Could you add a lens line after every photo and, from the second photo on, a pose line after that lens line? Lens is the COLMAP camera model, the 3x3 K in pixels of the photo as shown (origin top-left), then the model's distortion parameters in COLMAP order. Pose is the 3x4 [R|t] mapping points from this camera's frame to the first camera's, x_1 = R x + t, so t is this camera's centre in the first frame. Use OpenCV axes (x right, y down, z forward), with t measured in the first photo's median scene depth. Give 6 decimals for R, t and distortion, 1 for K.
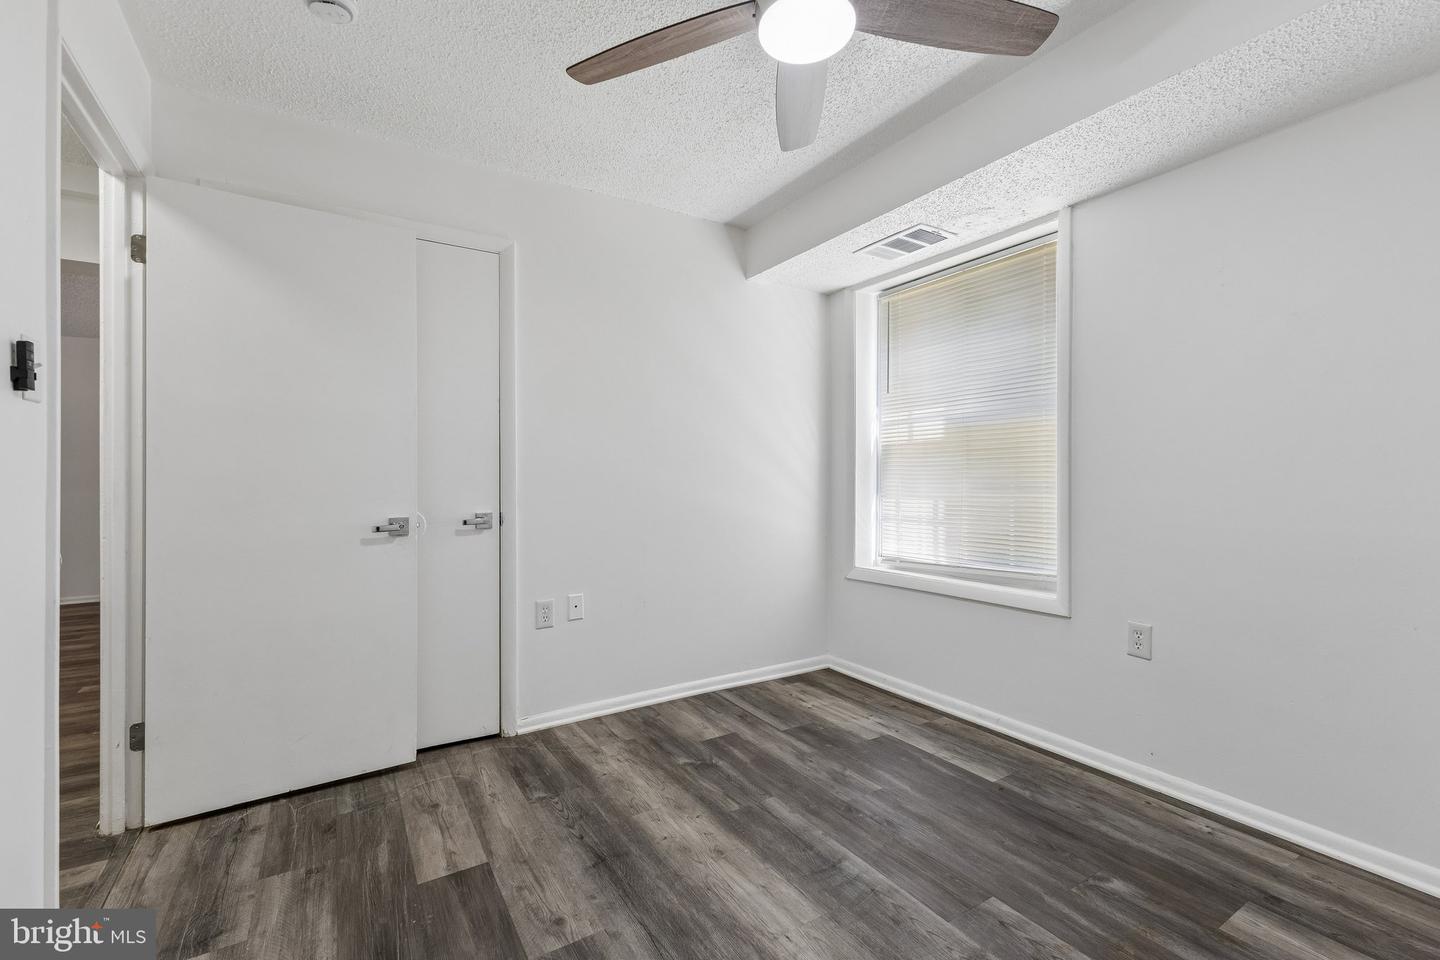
lens RADIAL K [[623.1, 0, 728.4], [0, 623.1, 476.9], [0, 0, 1]] dist [0.014557, -0.003865]
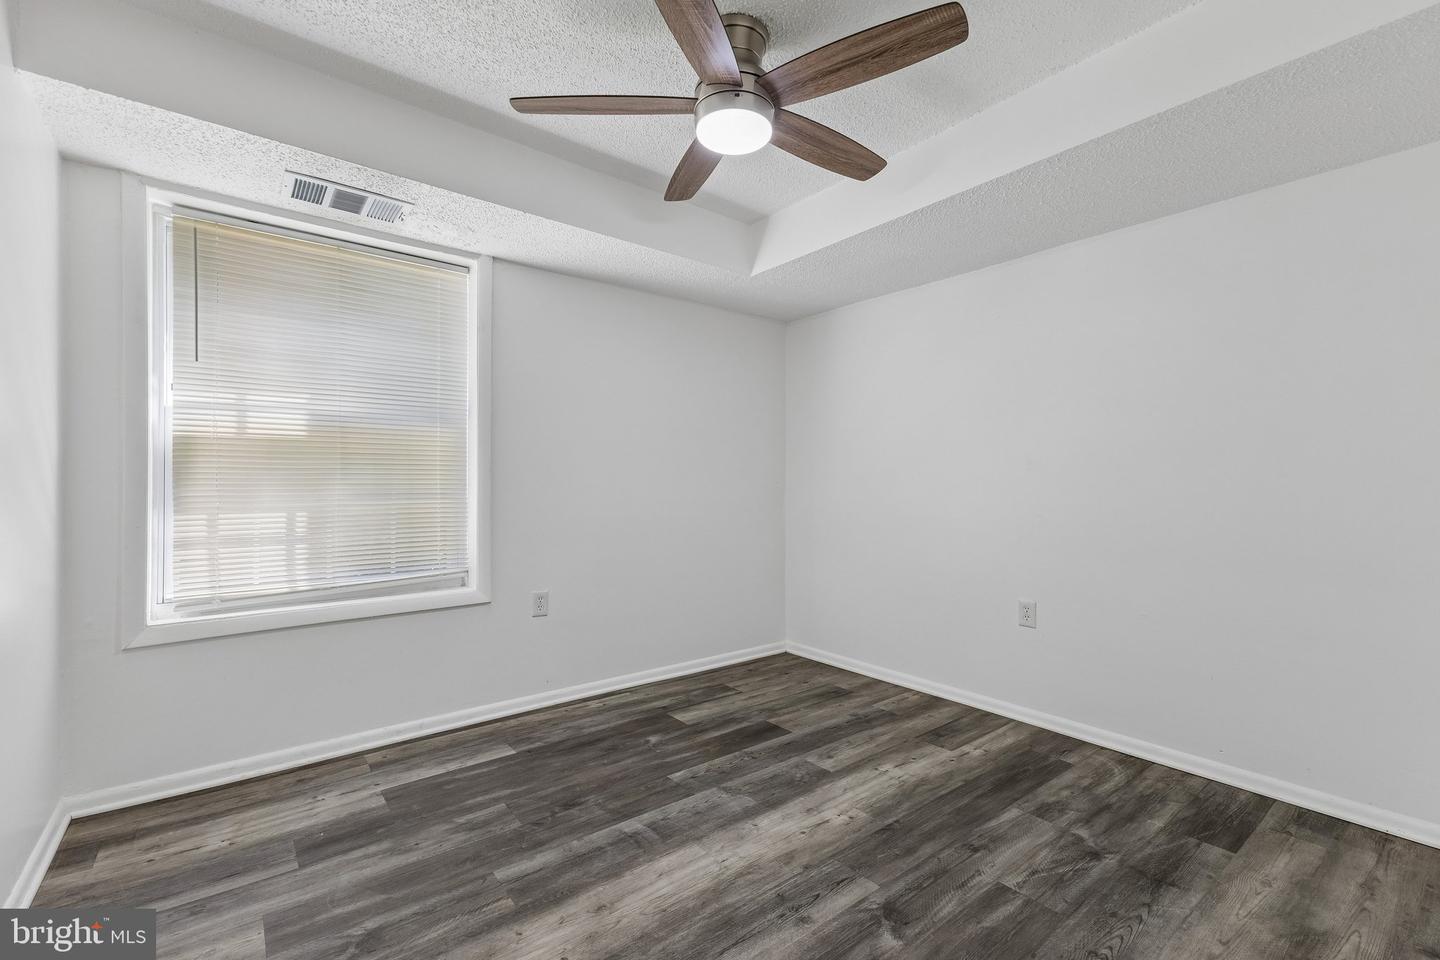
lens RADIAL K [[623.1, 0, 715.5], [0, 623.1, 486.4], [0, 0, 1]] dist [0.014557, -0.003865]
pose [[-0.099717, -0.002231, 0.995013, -0.693866], [-0.004110, 0.999990, 0.001830, 0.000317], [-0.995007, -0.003907, -0.099725, 0.707294]]
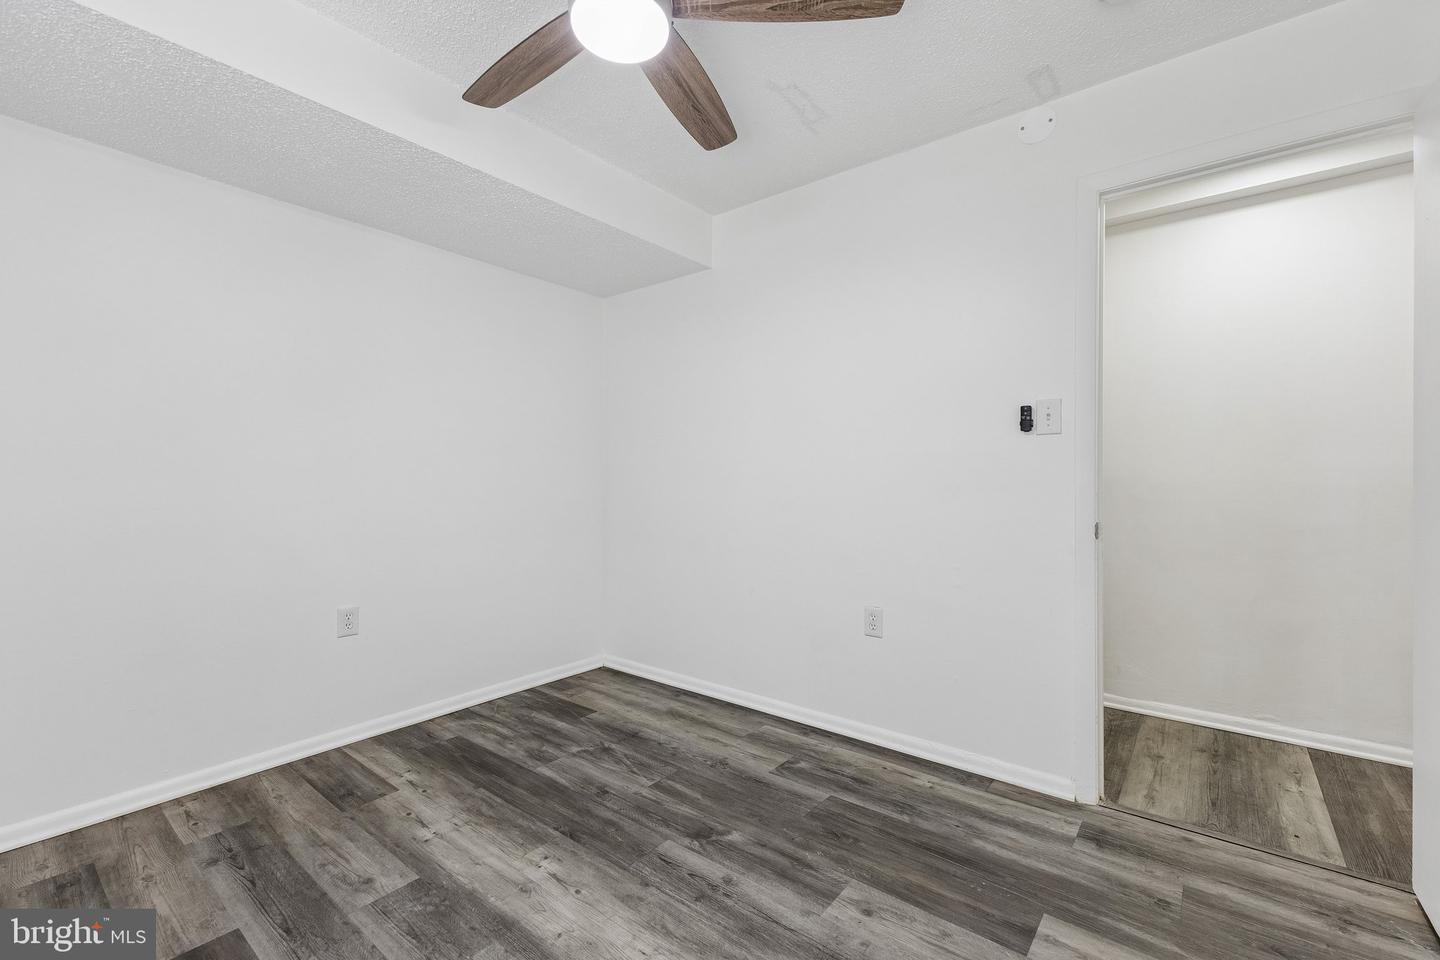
lens RADIAL K [[623.1, 0, 720.4], [0, 623.1, 473.7], [0, 0, 1]] dist [0.014557, -0.003865]
pose [[-0.945543, 0.000593, -0.325496, 0.184511], [0.003146, 0.999968, -0.007316, 0.001586], [0.325482, -0.007942, -0.945515, 1.214907]]
